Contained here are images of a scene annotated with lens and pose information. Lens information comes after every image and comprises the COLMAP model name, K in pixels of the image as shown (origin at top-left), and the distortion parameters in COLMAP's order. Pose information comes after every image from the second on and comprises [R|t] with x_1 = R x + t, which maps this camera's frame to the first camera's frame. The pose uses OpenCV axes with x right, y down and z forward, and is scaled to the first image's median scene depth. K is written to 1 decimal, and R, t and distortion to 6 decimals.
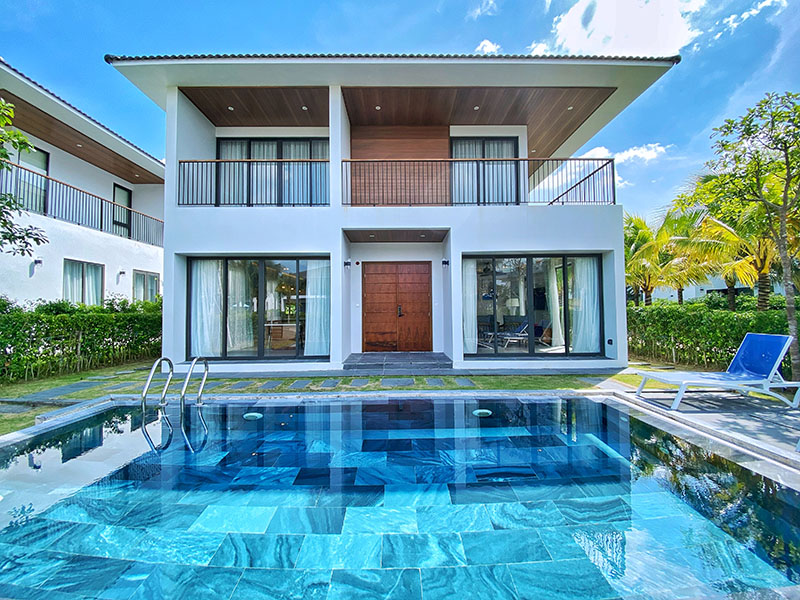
lens RADIAL K [[321.8, 0, 401.1], [0, 321.8, 301.8], [0, 0, 1]] dist [0.026855, -0.019722]
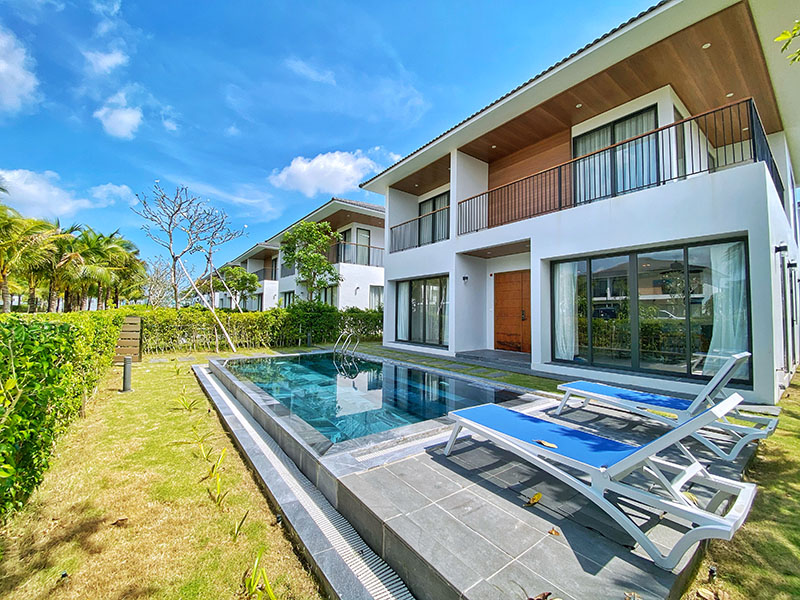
lens RADIAL K [[328.0, 0, 401.1], [0, 328.0, 301.1], [0, 0, 1]] dist [-0.000845, -0.000555]
pose [[0.585397, -0.016479, -0.810579, 0.746181], [0.007188, 0.999860, -0.015136, -0.006288], [0.810715, 0.003034, 0.585434, 0.003779]]
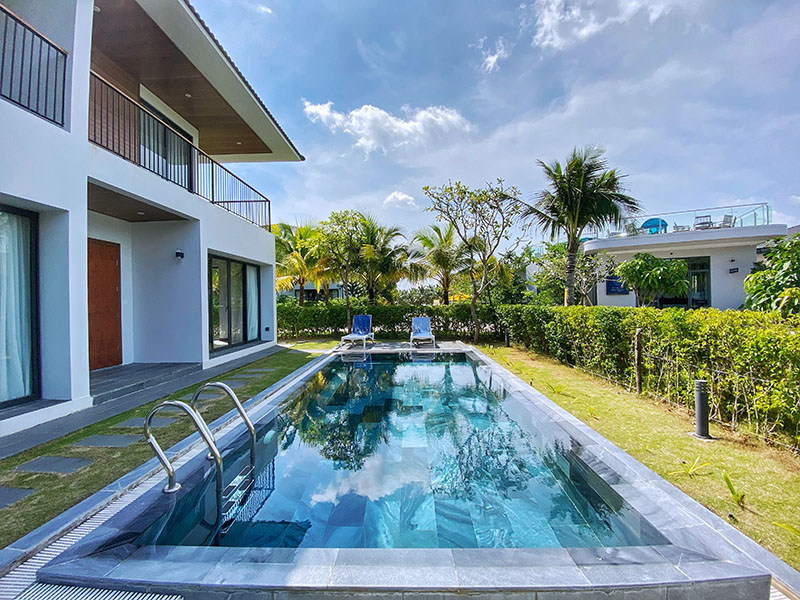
lens RADIAL K [[321.8, 0, 401.1], [0, 321.8, 301.8], [0, 0, 1]] dist [0.026855, -0.019722]
pose [[0.042589, 0.006160, 0.999074, -0.720538], [-0.012065, 0.999911, -0.005651, 0.005940], [-0.999020, -0.011813, 0.042660, 0.354307]]
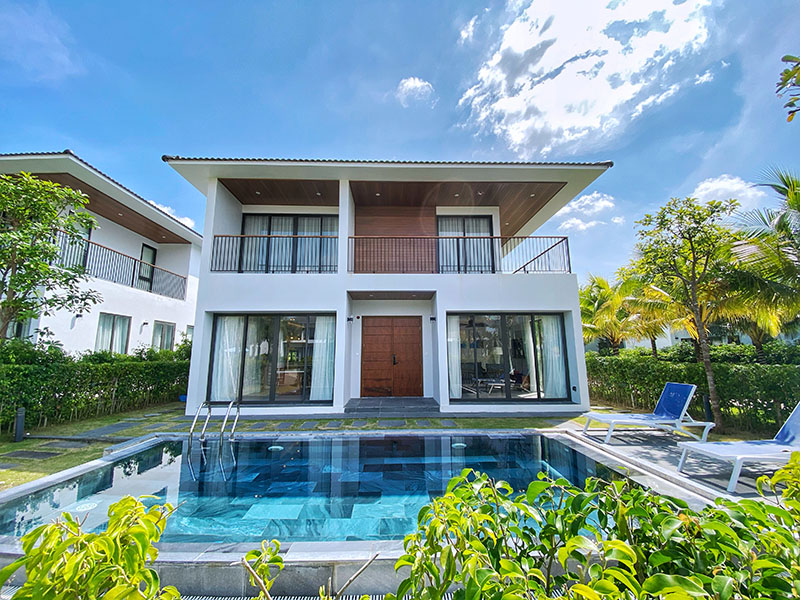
lens RADIAL K [[321.8, 0, 401.1], [0, 321.8, 301.8], [0, 0, 1]] dist [0.026855, -0.019722]
pose [[0.999845, 0.006954, 0.016147, 0.000898], [-0.004724, 0.990930, -0.134295, -0.025161], [-0.016934, 0.134198, 0.990810, -0.181862]]
